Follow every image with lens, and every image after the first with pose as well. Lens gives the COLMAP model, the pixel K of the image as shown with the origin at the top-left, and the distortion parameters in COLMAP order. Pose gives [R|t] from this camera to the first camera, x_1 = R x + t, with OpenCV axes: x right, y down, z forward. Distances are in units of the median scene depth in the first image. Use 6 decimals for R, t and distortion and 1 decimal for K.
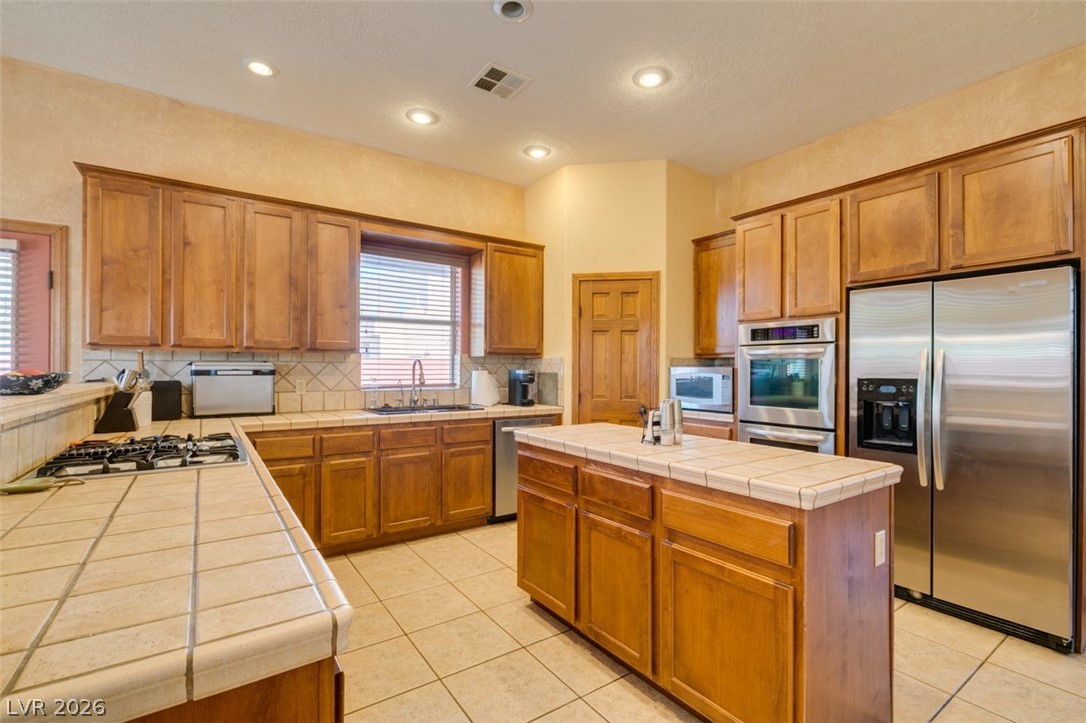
lens RADIAL K [[485.9, 0, 543.0], [0, 485.9, 365.7], [0, 0, 1]] dist [0.001177, -0.001482]
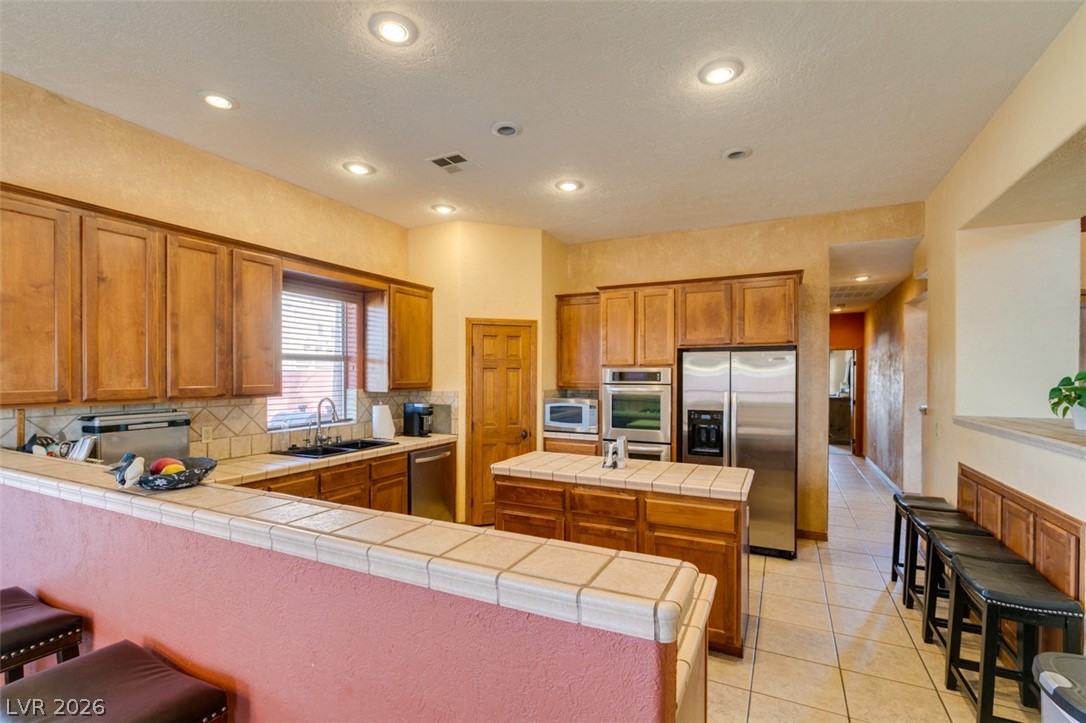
lens RADIAL K [[488.2, 0, 540.3], [0, 488.2, 377.3], [0, 0, 1]] dist [-0.000688, -0.000083]
pose [[0.876334, -0.006531, 0.481659, -0.425243], [-0.000373, 0.999899, 0.014237, -0.083226], [-0.481704, -0.012656, 0.876243, -0.105280]]
